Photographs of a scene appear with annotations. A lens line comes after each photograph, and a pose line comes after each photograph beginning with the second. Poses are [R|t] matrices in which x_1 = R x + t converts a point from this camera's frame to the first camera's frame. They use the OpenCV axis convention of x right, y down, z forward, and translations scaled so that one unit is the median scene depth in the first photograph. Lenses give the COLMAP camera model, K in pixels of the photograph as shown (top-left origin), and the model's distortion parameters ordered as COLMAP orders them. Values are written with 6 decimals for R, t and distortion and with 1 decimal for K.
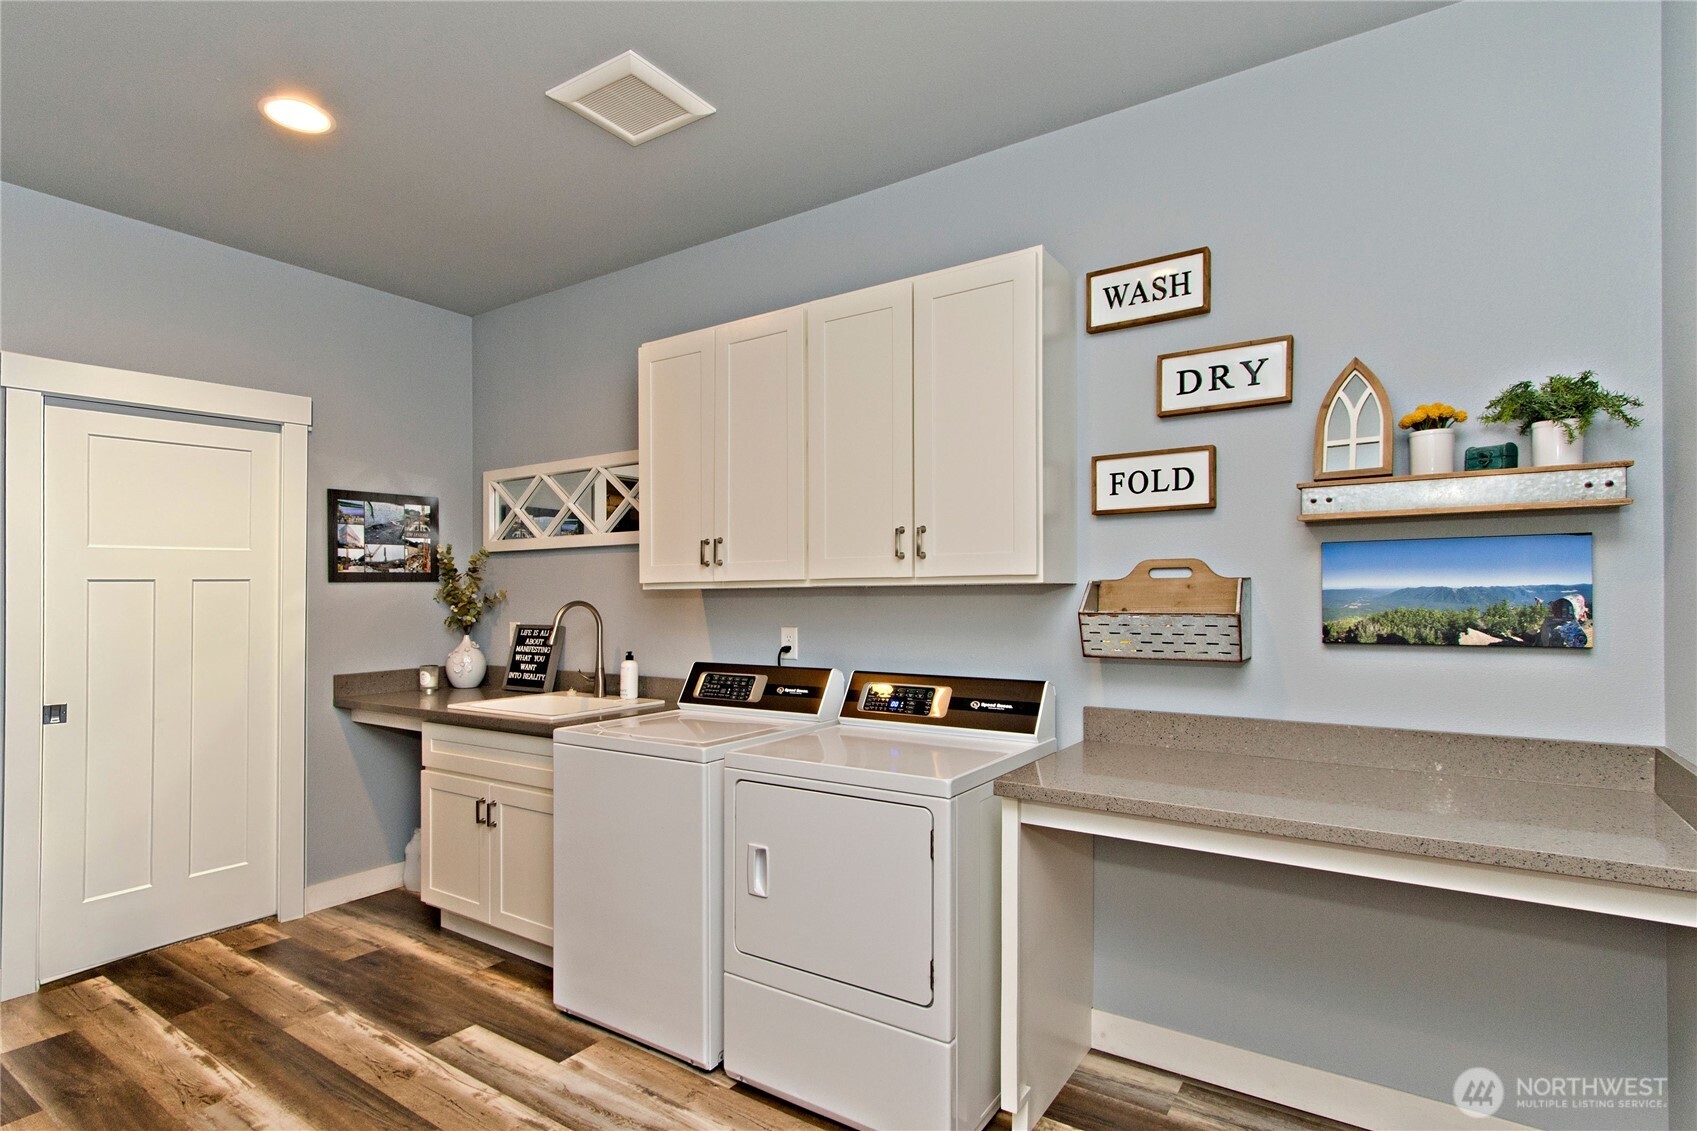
lens RADIAL K [[865.5, 0, 821.4], [0, 865.5, 582.4], [0, 0, 1]] dist [-0.001493, 0.000486]
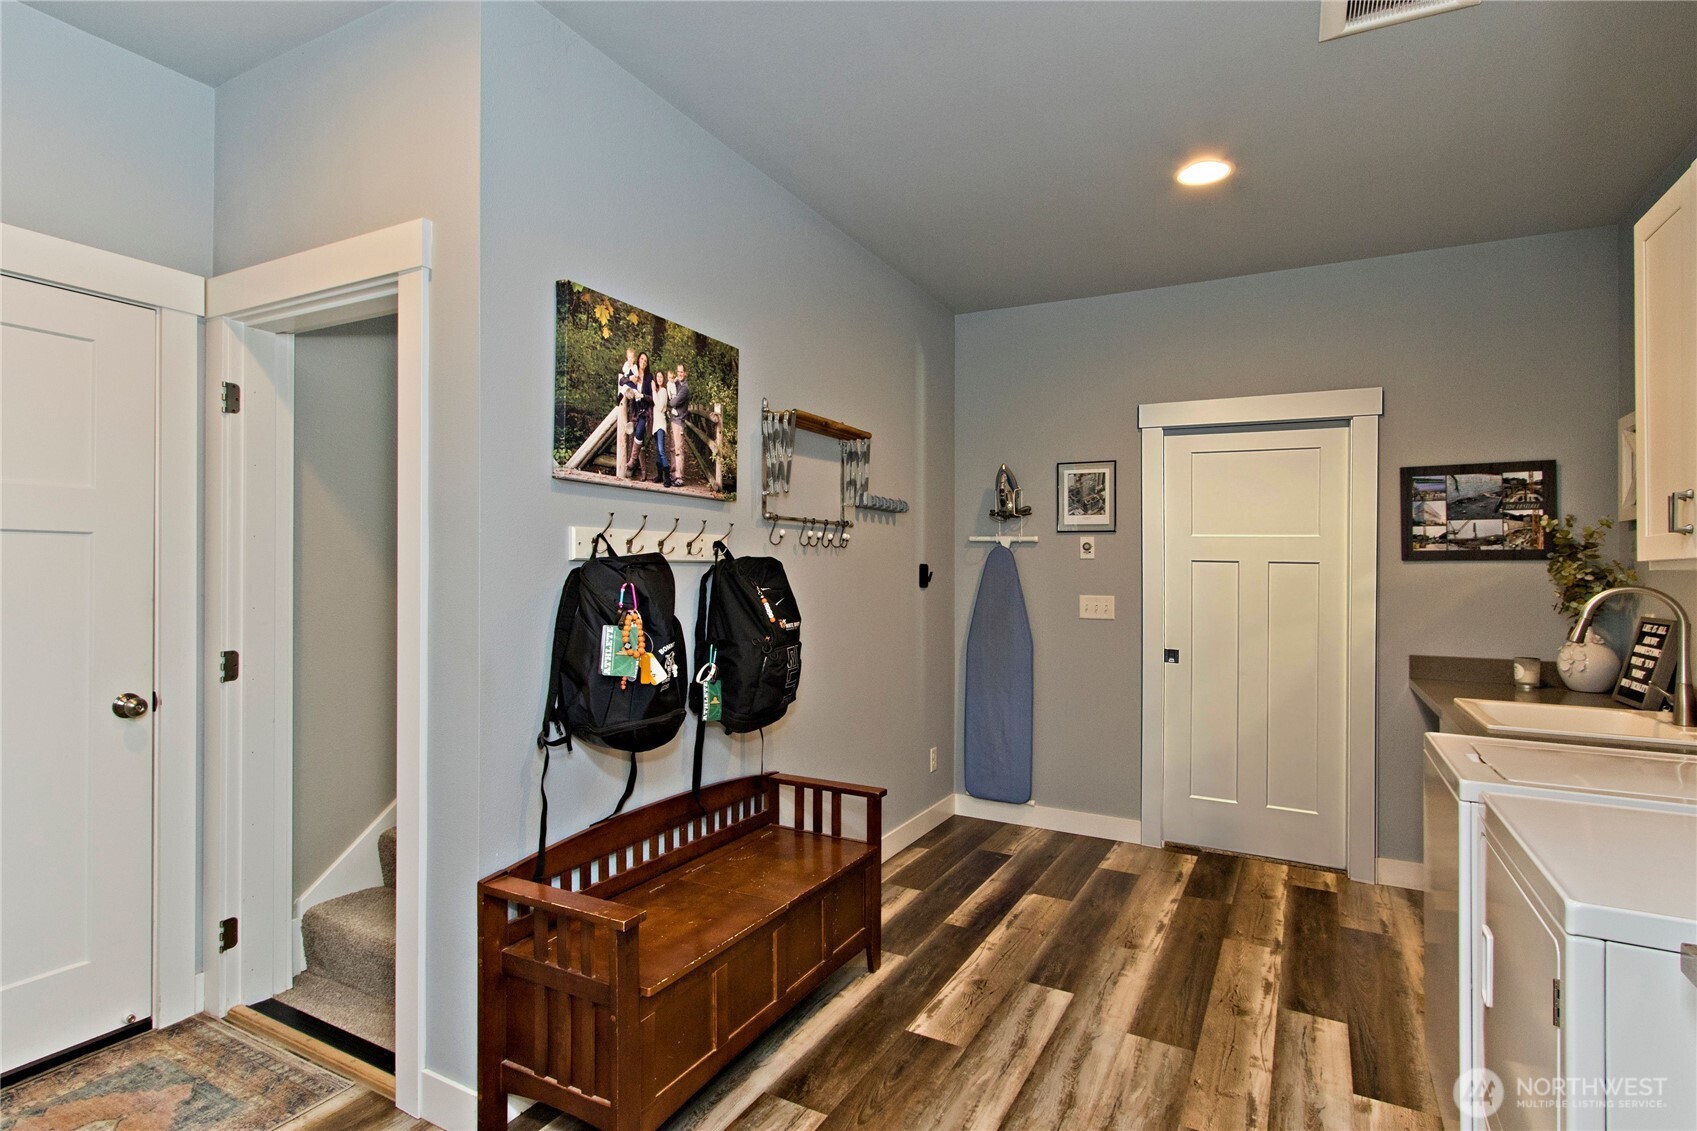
lens RADIAL K [[865.5, 0, 825.6], [0, 865.5, 562.5], [0, 0, 1]] dist [-0.001493, 0.000486]
pose [[0.100383, 0.000467, -0.994949, 0.351973], [0.002036, 0.999998, 0.000675, -0.000665], [0.994947, -0.002094, 0.100382, 0.236225]]
